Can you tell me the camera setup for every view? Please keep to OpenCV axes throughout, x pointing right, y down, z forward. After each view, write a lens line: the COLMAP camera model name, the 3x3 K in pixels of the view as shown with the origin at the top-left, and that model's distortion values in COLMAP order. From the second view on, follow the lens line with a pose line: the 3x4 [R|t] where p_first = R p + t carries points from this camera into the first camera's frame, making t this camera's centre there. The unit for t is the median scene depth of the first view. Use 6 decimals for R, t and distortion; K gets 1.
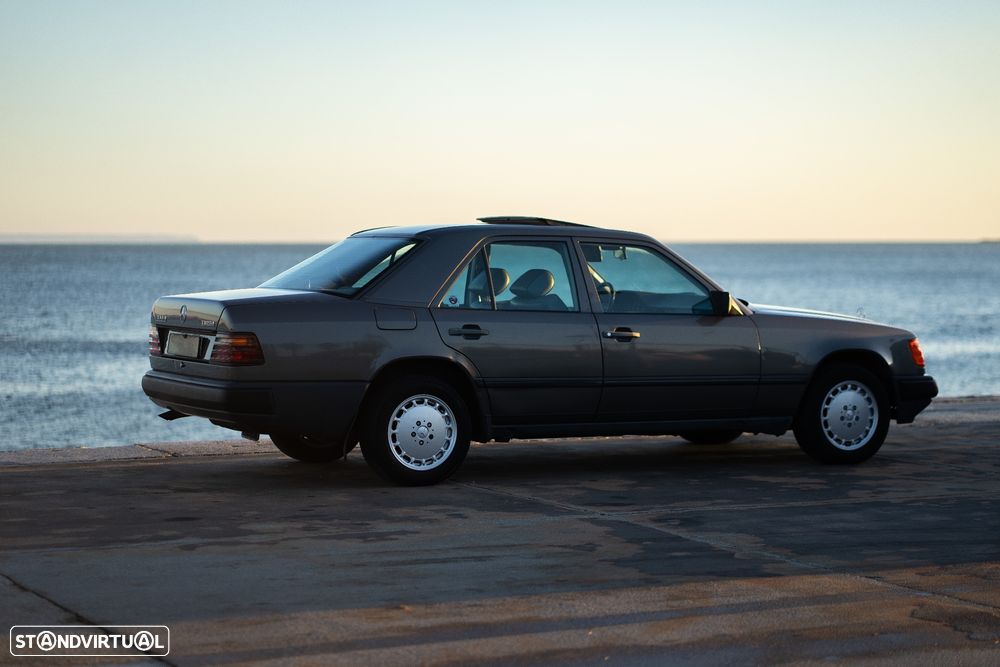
lens RADIAL K [[2381.4, 0, 500.0], [0, 2381.4, 333.5], [0, 0, 1]] dist [0.060573, -1.686914]
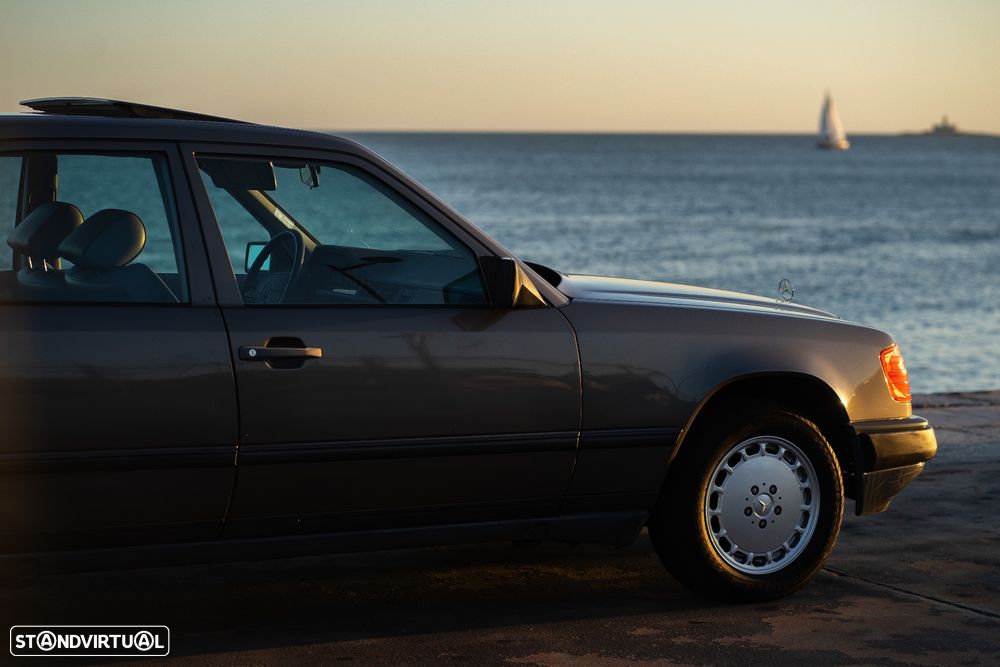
lens RADIAL K [[2475.4, 0, 469.0], [0, 2475.4, 333.1], [0, 0, 1]] dist [0.026808, -1.497651]
pose [[0.999500, 0.004560, 0.031278, 0.072594], [-0.005892, 0.999074, 0.042613, -0.024286], [-0.031055, -0.042776, 0.998602, 0.512445]]
